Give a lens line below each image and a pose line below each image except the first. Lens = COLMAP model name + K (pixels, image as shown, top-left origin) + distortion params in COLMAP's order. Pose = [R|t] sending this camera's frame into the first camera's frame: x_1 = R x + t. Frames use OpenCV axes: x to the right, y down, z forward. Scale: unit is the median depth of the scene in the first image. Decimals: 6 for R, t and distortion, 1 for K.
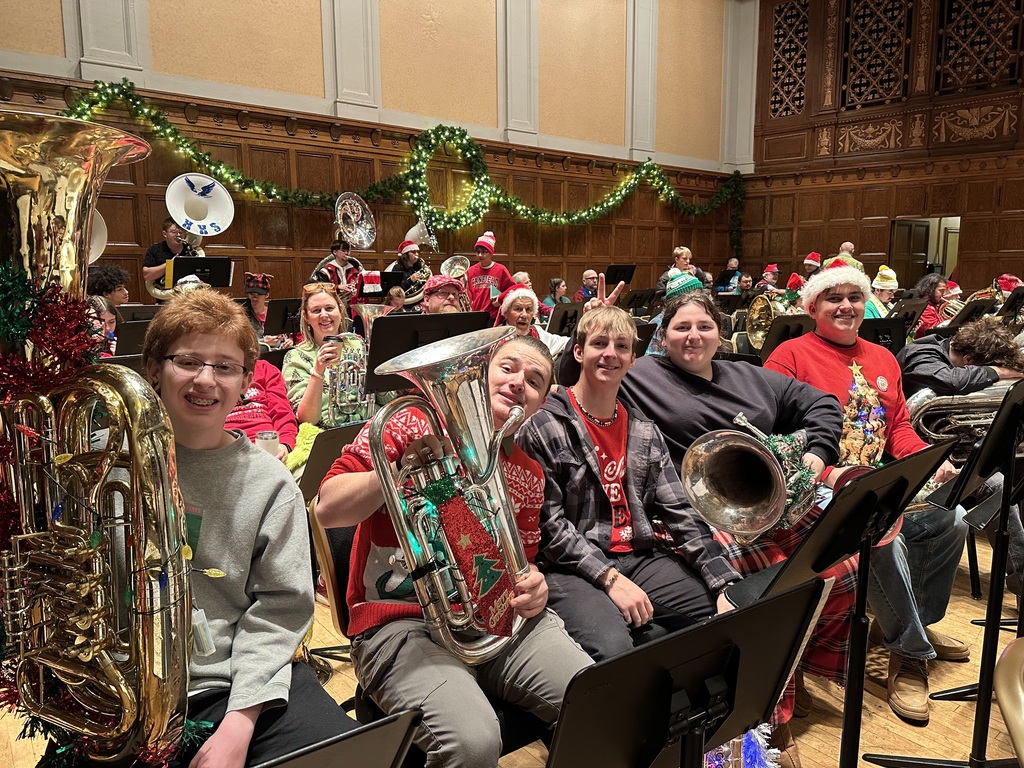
lens RADIAL K [[723.4, 0, 512.0], [0, 723.4, 380.3], [0, 0, 1]] dist [0.009958, -0.019974]
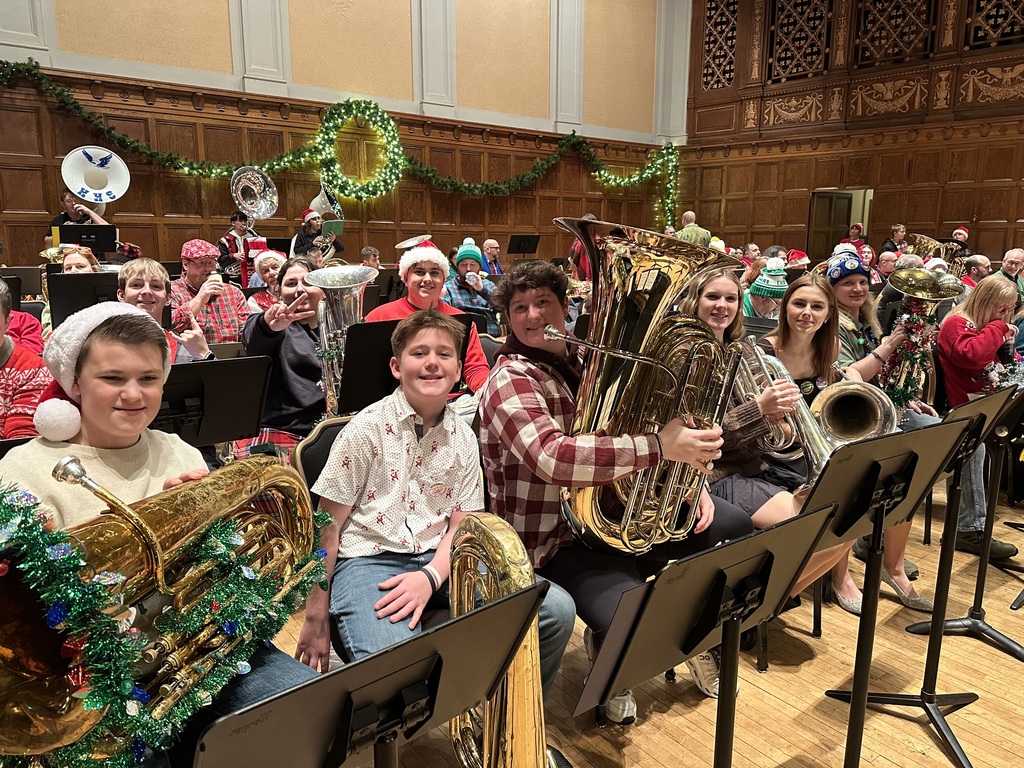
lens RADIAL K [[723.4, 0, 512.2], [0, 723.4, 388.3], [0, 0, 1]] dist [0.009958, -0.019974]
pose [[0.999726, 0.010942, -0.020682, 0.131493], [-0.009884, 0.998670, 0.050609, 0.010832], [0.021209, -0.050390, 0.998504, -0.058216]]
